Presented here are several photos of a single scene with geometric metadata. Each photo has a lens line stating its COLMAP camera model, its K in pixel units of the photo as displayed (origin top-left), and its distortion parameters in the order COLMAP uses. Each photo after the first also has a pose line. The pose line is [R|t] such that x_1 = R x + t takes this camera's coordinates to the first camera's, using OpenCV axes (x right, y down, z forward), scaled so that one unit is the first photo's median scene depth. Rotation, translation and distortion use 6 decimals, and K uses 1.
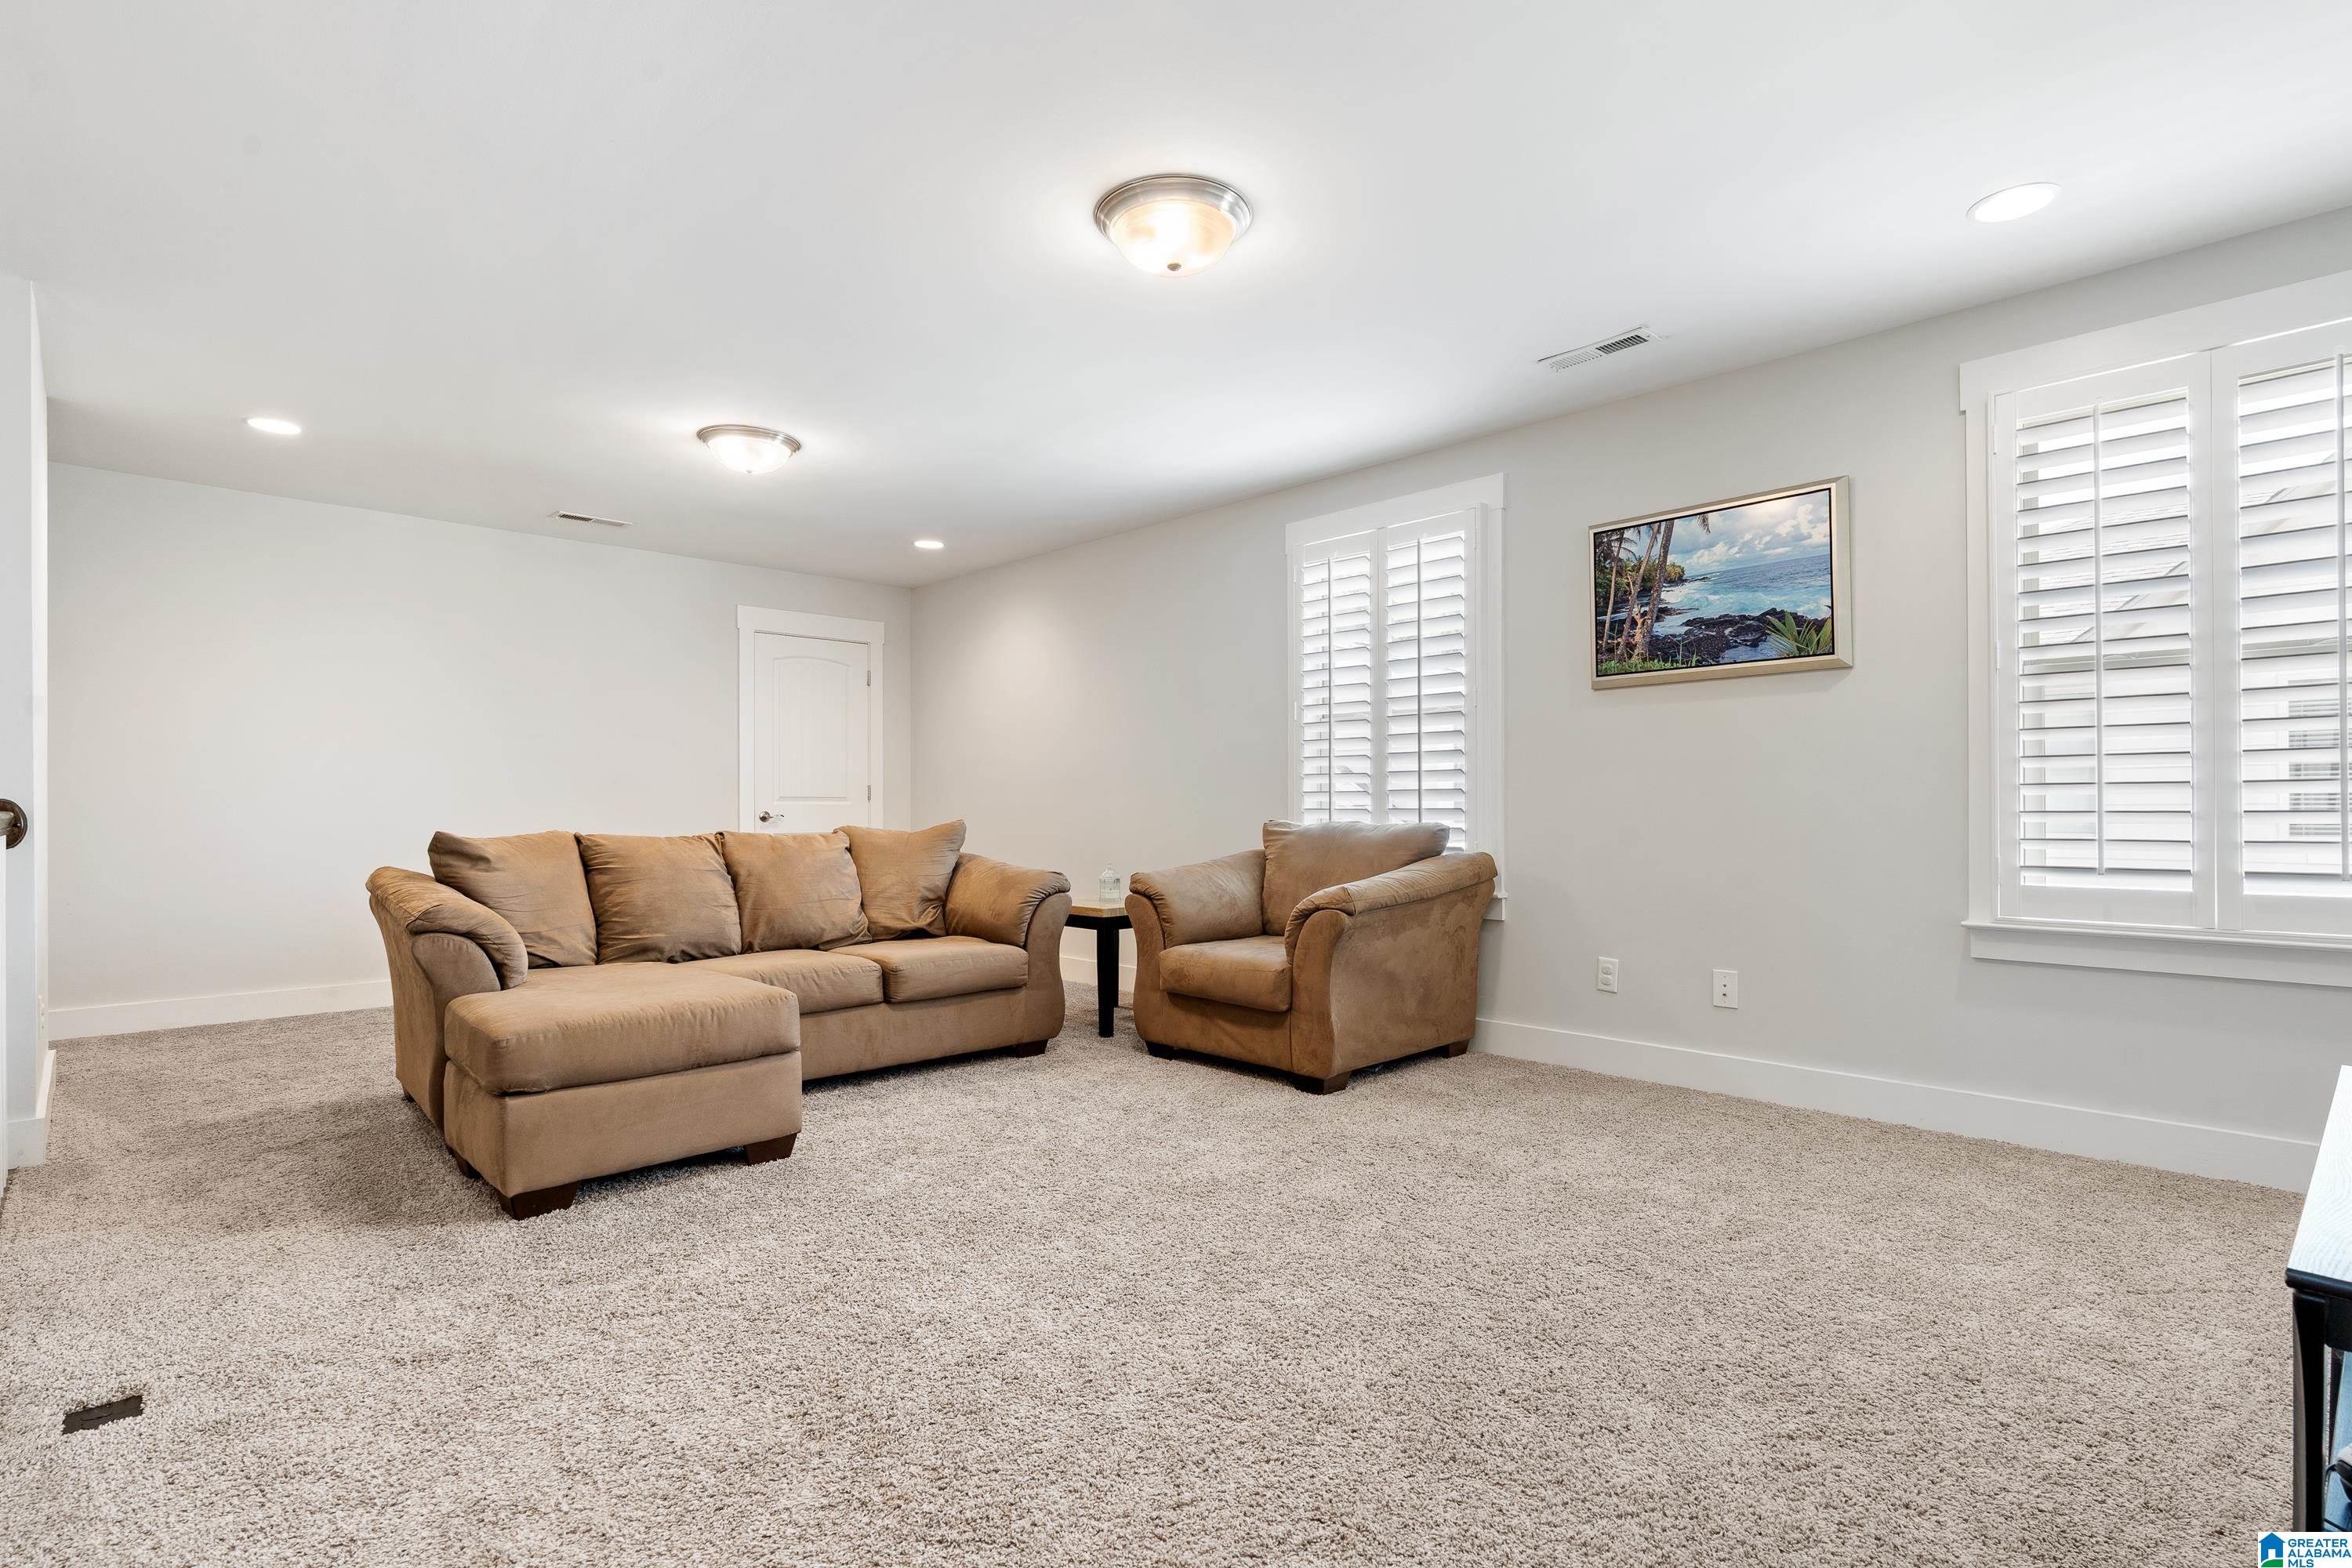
lens RADIAL K [[1106.5, 0, 1189.8], [0, 1106.5, 795.8], [0, 0, 1]] dist [0.002106, 0.000333]
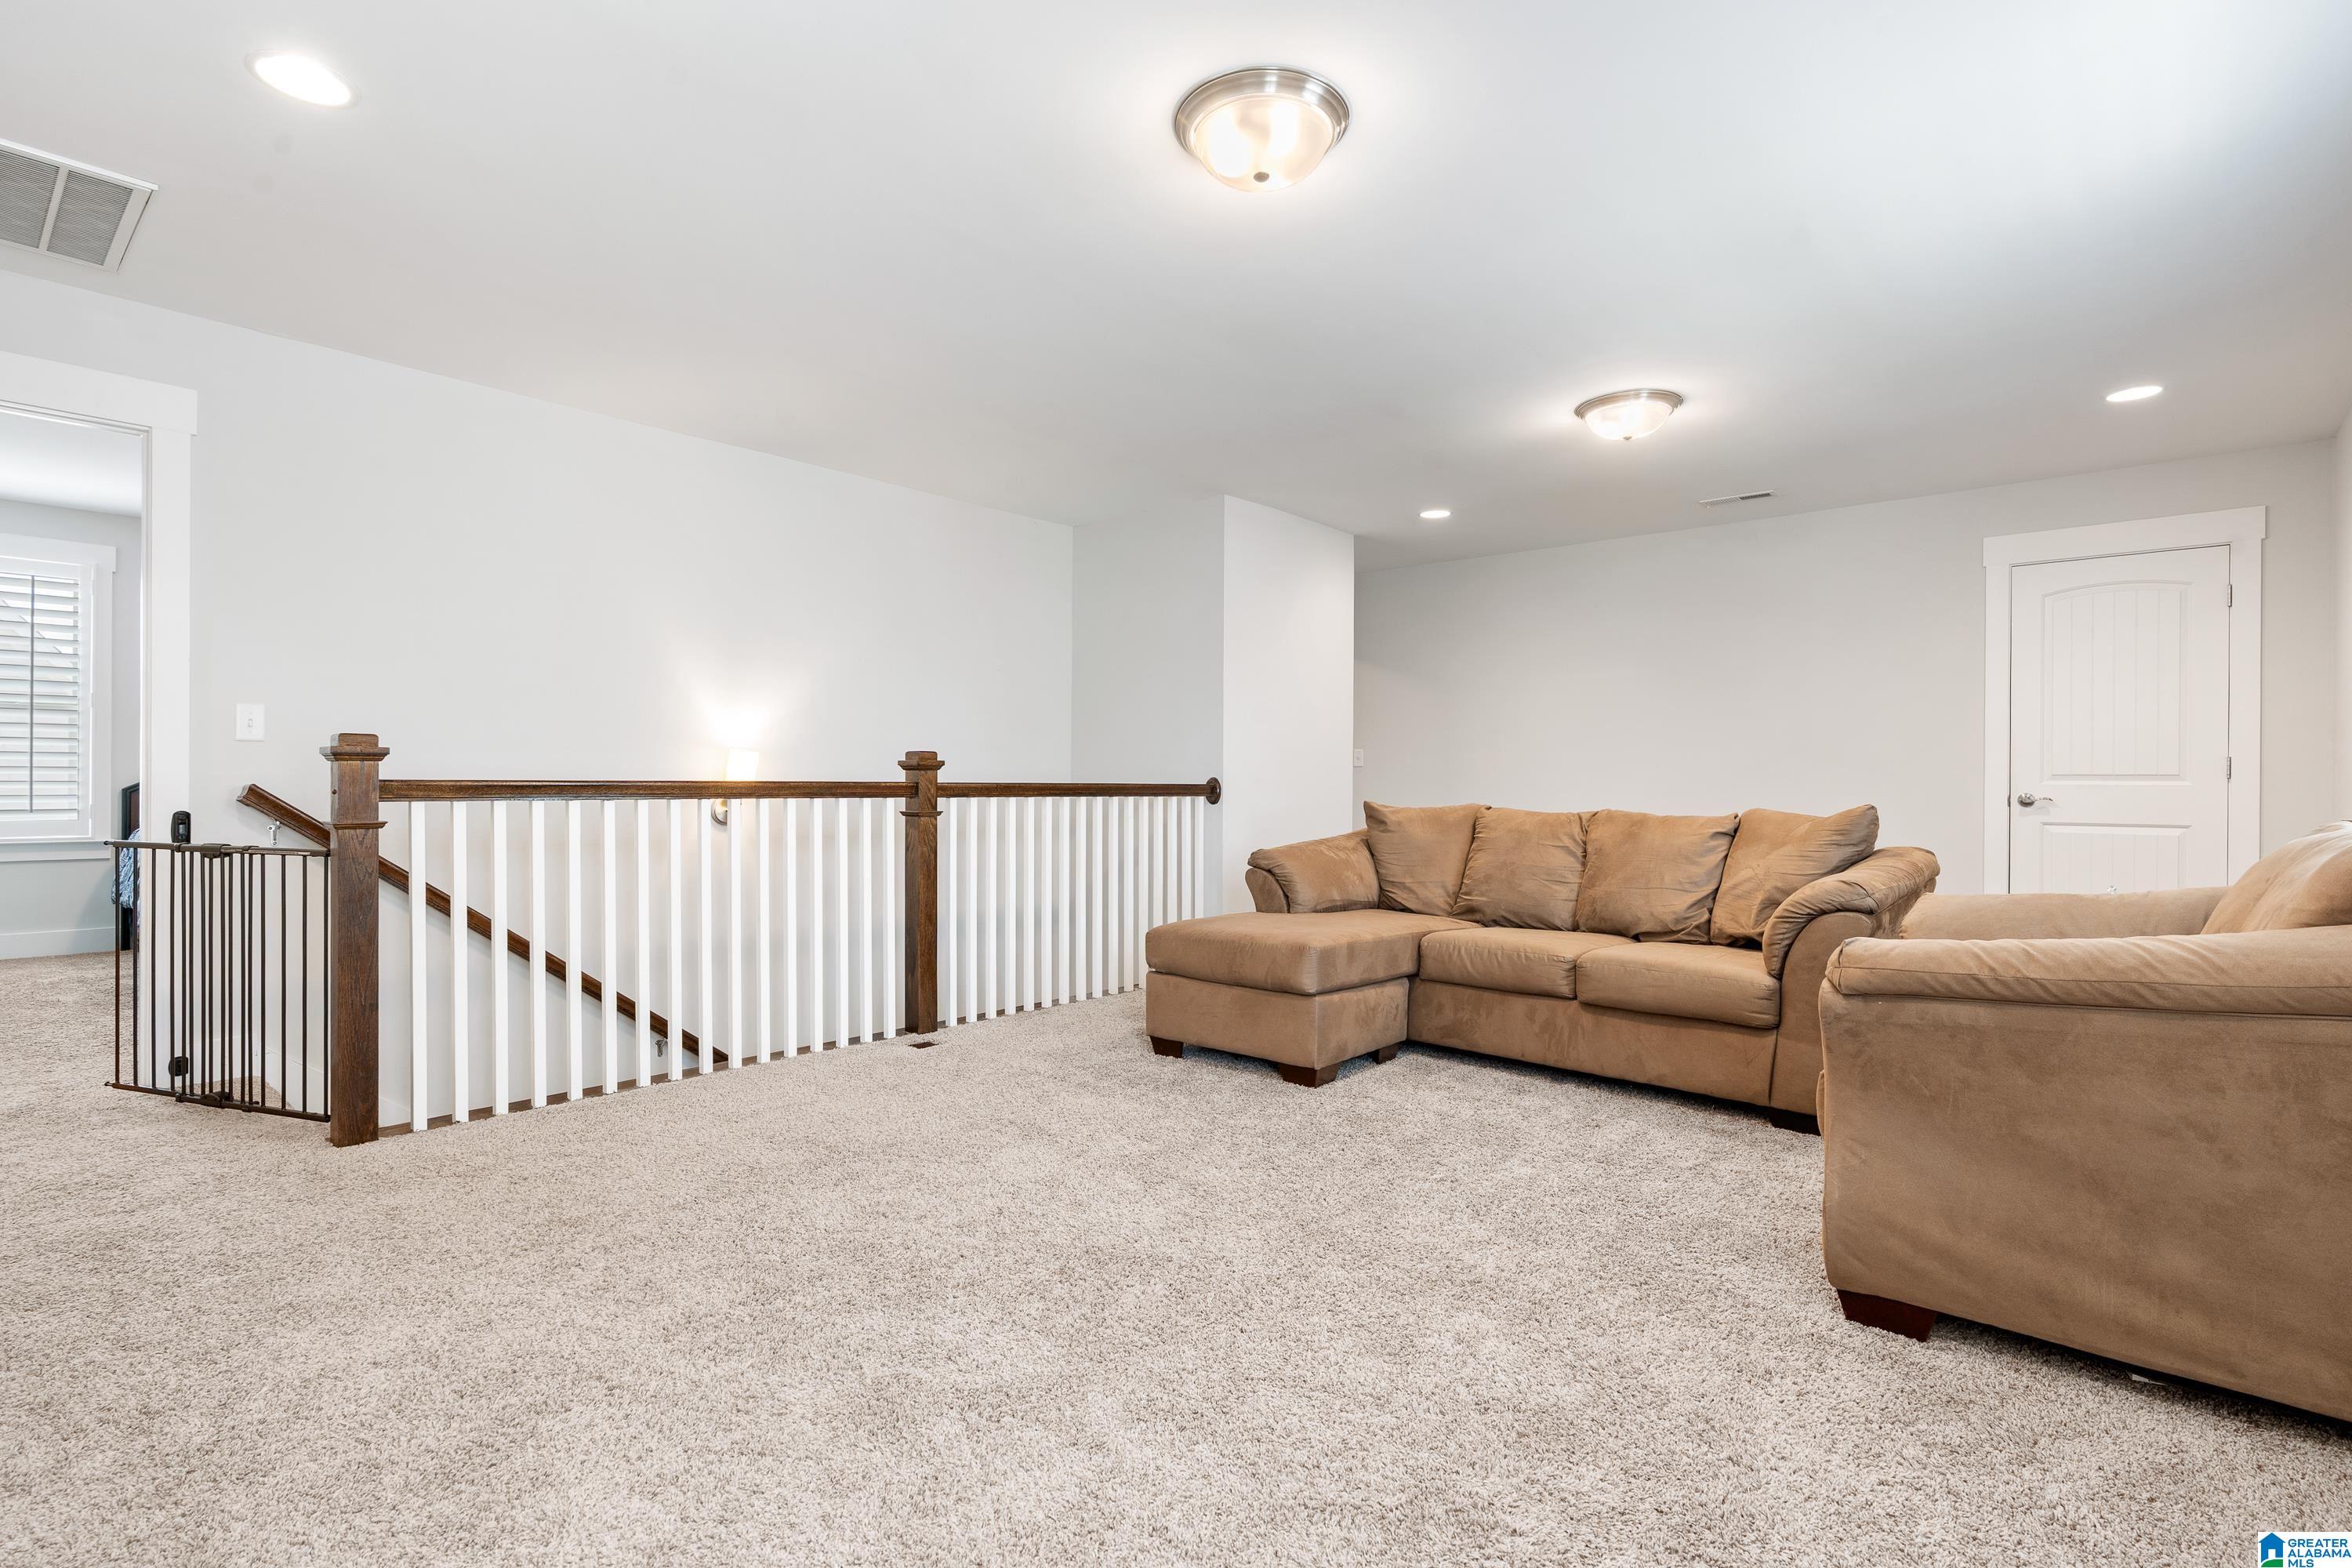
lens RADIAL K [[1106.5, 0, 1189.8], [0, 1106.5, 795.8], [0, 0, 1]] dist [0.002106, 0.000333]
pose [[0.090257, 0.016323, -0.995785, 0.710951], [0.002841, 0.999857, 0.016647, 0.002373], [0.995914, -0.004331, 0.090198, 0.709376]]
